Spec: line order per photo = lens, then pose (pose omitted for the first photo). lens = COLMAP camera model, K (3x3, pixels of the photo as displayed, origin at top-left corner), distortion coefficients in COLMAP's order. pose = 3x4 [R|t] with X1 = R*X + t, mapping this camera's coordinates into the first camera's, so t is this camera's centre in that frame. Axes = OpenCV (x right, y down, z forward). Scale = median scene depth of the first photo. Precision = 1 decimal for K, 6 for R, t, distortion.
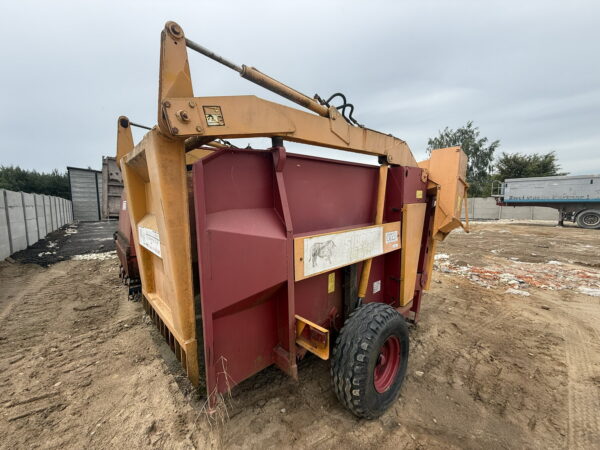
lens RADIAL K [[239.6, 0, 298.5], [0, 239.6, 224.7], [0, 0, 1]] dist [0.001403, -0.000372]
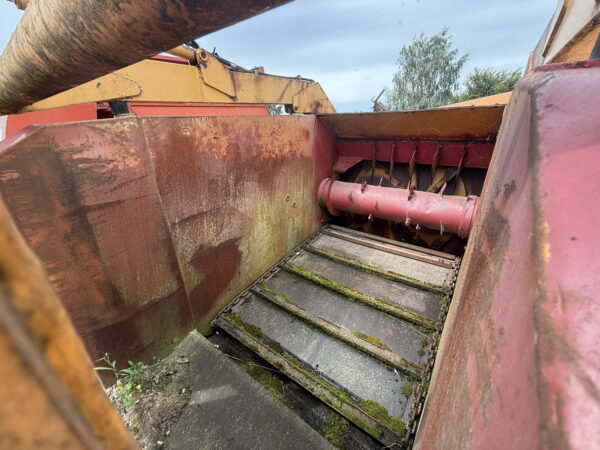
lens RADIAL K [[239.6, 0, 300.5], [0, 239.6, 225.4], [0, 0, 1]] dist [0.001403, -0.000372]
pose [[0.983324, -0.085906, 0.160294, -0.246458], [0.034403, 0.953354, 0.299888, -0.163606], [-0.178579, -0.289372, 0.940411, 0.530119]]
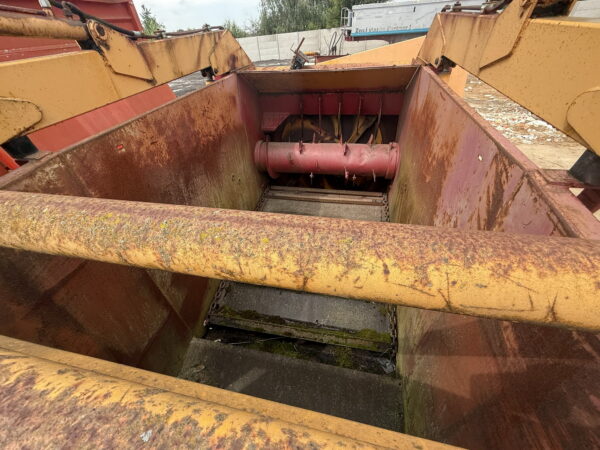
lens RADIAL K [[239.6, 0, 301.1], [0, 239.6, 224.9], [0, 0, 1]] dist [0.001403, -0.000372]
pose [[0.813204, -0.399819, 0.422899, -0.333395], [0.107768, 0.817542, 0.565695, -0.265692], [-0.571913, -0.414451, 0.707917, 0.587433]]
